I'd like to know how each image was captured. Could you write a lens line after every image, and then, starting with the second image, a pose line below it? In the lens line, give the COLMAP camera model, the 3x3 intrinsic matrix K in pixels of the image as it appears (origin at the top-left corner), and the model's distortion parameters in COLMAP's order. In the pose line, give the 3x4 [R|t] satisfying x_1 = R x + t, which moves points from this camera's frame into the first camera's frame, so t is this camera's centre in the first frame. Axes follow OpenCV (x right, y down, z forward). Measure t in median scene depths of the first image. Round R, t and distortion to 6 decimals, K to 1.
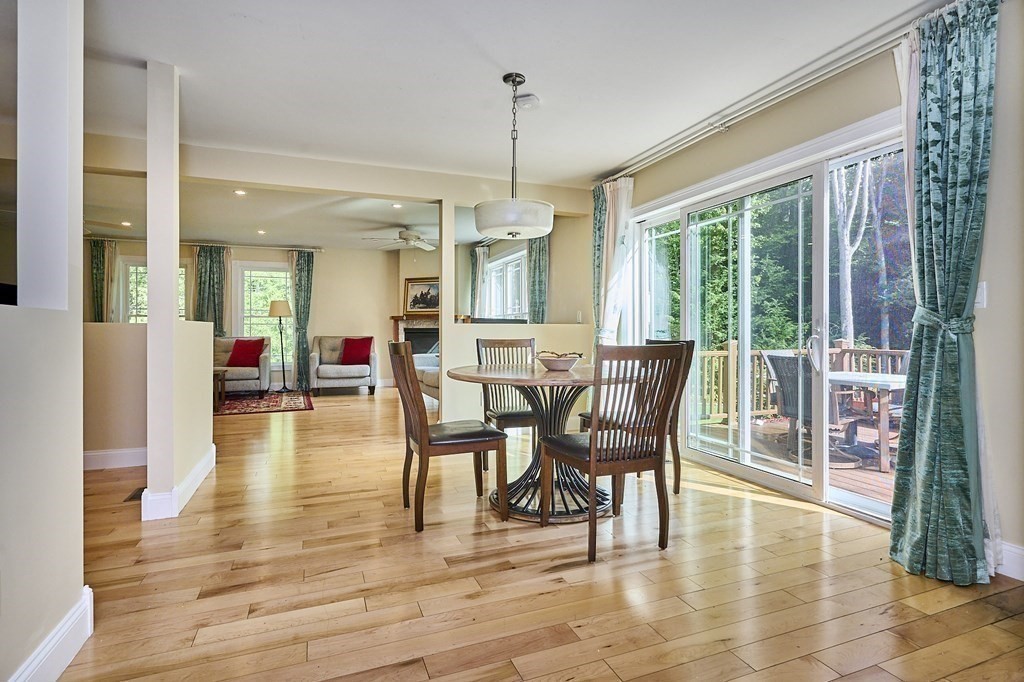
lens RADIAL K [[508.4, 0, 514.2], [0, 508.4, 328.8], [0, 0, 1]] dist [-0.000287, -0.000127]
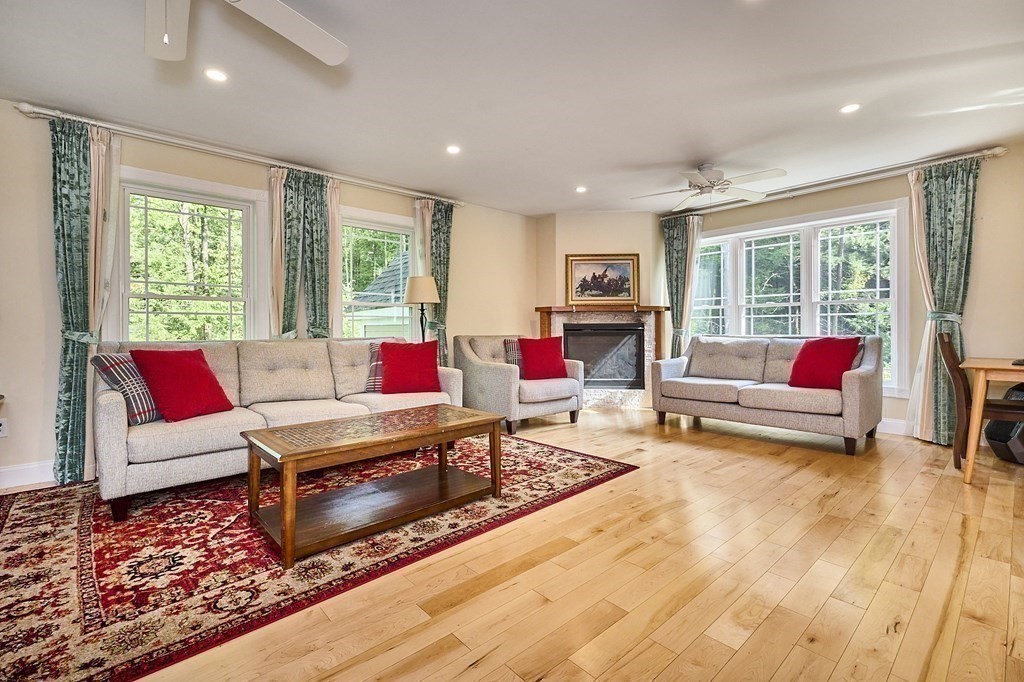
lens RADIAL K [[508.4, 0, 514.2], [0, 508.4, 328.8], [0, 0, 1]] dist [-0.000287, -0.000127]
pose [[0.914714, -0.001065, 0.404101, -0.578429], [0.004443, 0.999963, -0.007423, 0.009941], [-0.404078, 0.008585, 0.914684, 0.394158]]
